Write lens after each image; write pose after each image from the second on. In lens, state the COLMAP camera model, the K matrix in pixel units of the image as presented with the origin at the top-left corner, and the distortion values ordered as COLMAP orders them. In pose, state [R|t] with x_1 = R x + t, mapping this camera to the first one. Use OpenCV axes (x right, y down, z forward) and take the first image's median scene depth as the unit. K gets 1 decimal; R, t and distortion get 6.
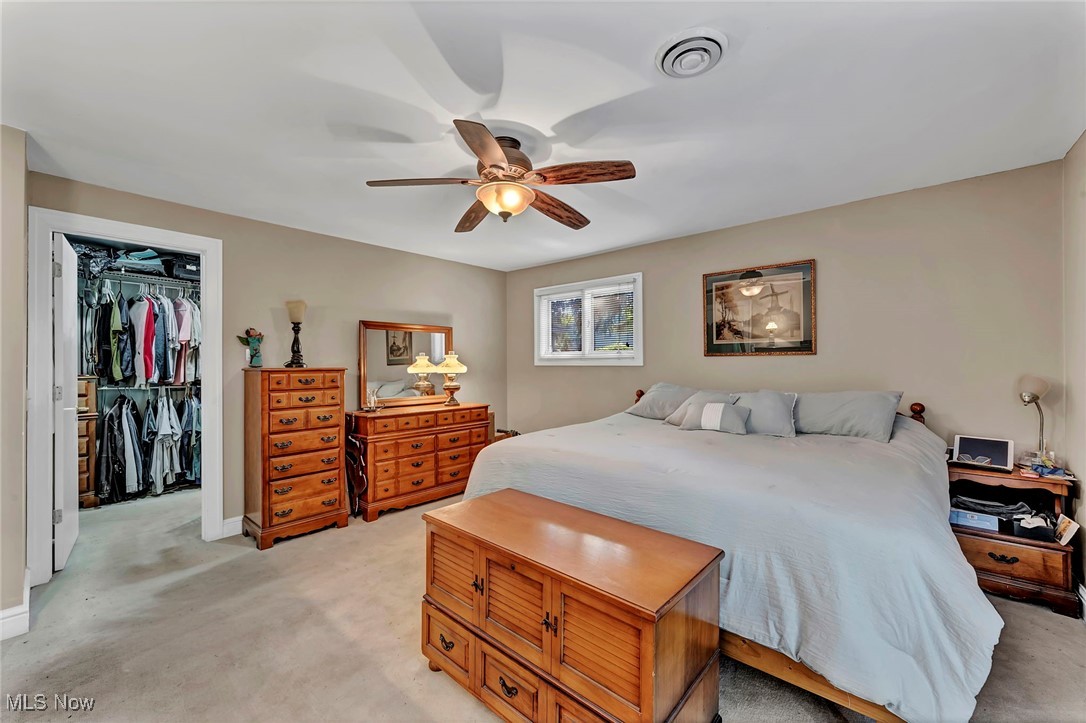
lens RADIAL K [[429.9, 0, 543.0], [0, 429.9, 361.5], [0, 0, 1]] dist [0.000360, 0.000018]
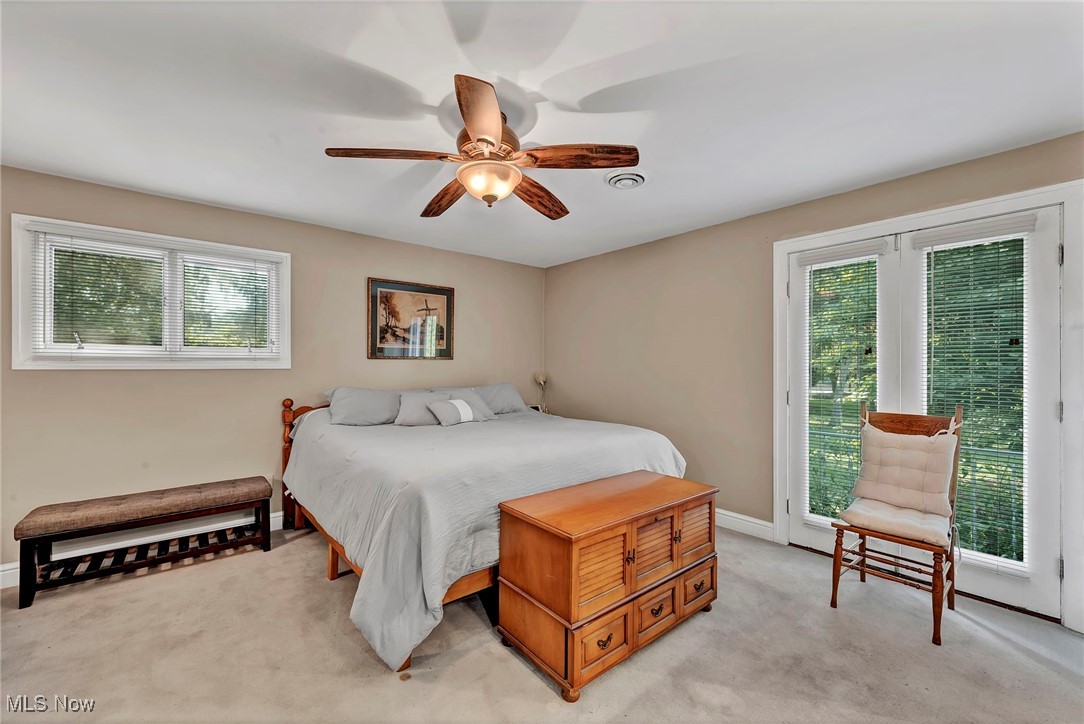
lens RADIAL K [[440.6, 0, 542.0], [0, 440.6, 362.0], [0, 0, 1]] dist [-0.021338, 0.000029]
pose [[0.141897, 0.012783, 0.989799, -0.598008], [-0.006704, 0.999906, -0.011952, 0.004359], [-0.989859, -0.004940, 0.141970, 0.471501]]
